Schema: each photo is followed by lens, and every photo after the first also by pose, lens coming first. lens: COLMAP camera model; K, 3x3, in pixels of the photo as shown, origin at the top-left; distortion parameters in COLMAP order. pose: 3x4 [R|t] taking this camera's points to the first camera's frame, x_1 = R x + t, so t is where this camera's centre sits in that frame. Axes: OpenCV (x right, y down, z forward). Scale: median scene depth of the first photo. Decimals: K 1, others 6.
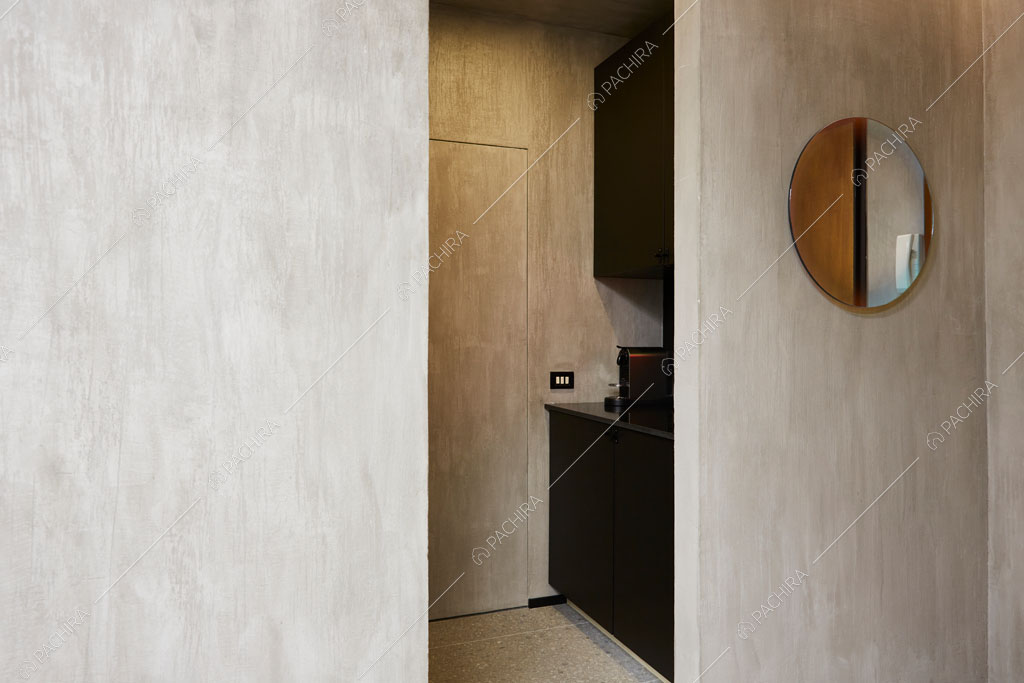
lens RADIAL K [[707.4, 0, 509.8], [0, 707.4, 334.7], [0, 0, 1]] dist [0.007905, 0.001493]
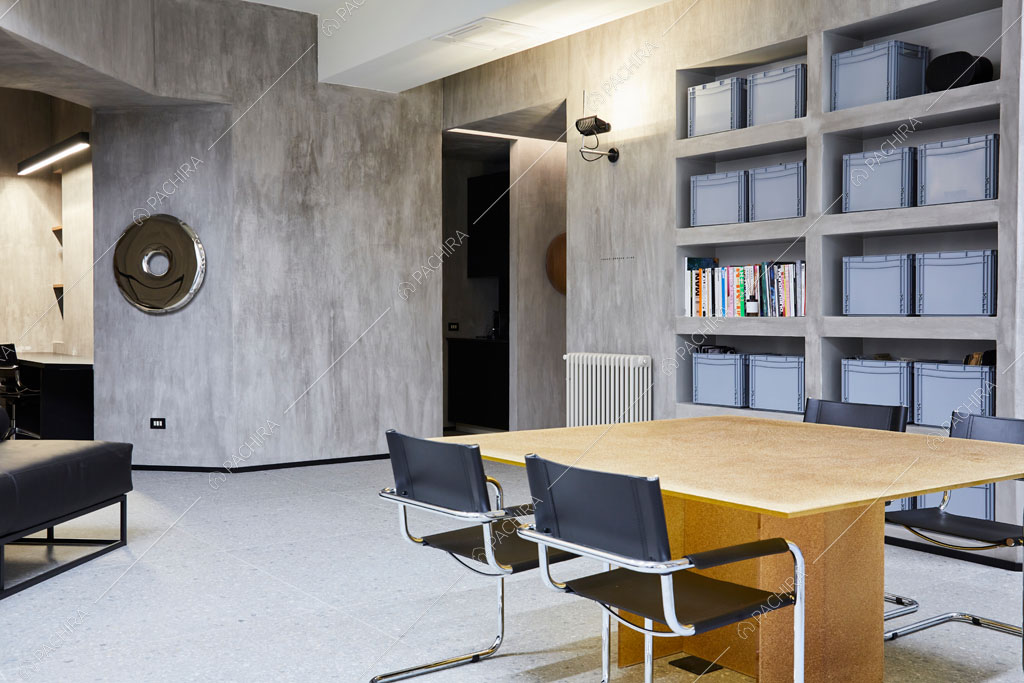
lens RADIAL K [[1041.7, 0, 512.4], [0, 1041.7, 340.4], [0, 0, 1]] dist [0.093884, 0.000000]
pose [[0.963012, -0.009572, 0.269287, -1.256700], [0.000754, 0.999461, 0.032829, 0.006163], [-0.269456, -0.031412, 0.962500, -4.328656]]
